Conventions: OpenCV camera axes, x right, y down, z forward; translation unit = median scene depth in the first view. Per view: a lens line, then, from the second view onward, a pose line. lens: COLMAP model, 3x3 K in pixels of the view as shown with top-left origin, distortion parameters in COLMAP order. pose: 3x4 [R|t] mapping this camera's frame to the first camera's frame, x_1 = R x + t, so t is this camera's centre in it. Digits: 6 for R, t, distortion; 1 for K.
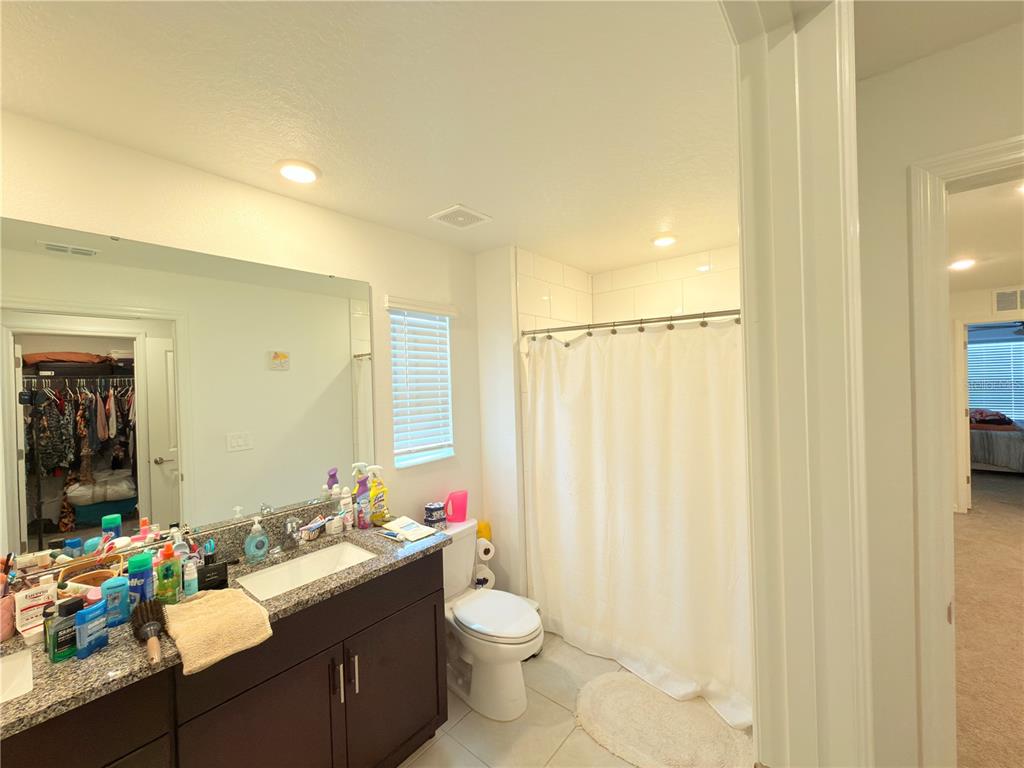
lens RADIAL K [[407.9, 0, 512.0], [0, 407.9, 384.0], [0, 0, 1]] dist [0.000715, 0.000727]
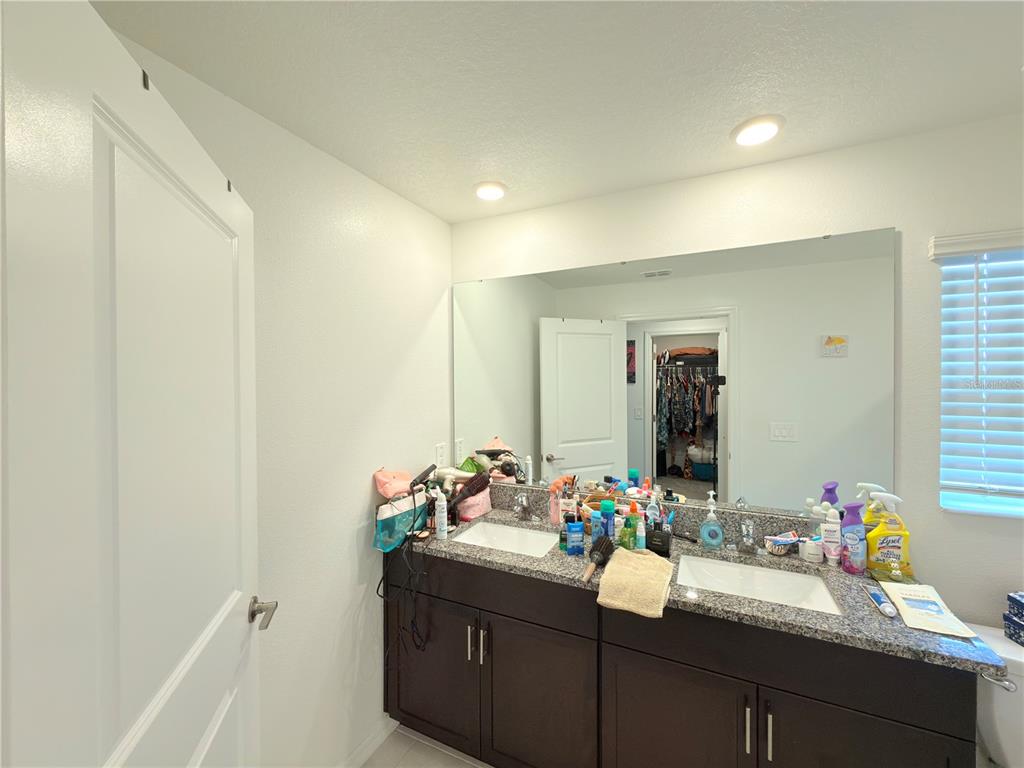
lens RADIAL K [[407.9, 0, 512.0], [0, 407.9, 384.0], [0, 0, 1]] dist [0.000715, 0.000727]
pose [[0.257293, 0.039021, -0.965545, 0.177973], [-0.009584, 0.999238, 0.037828, -0.005996], [0.966286, -0.000479, 0.257471, 0.228450]]
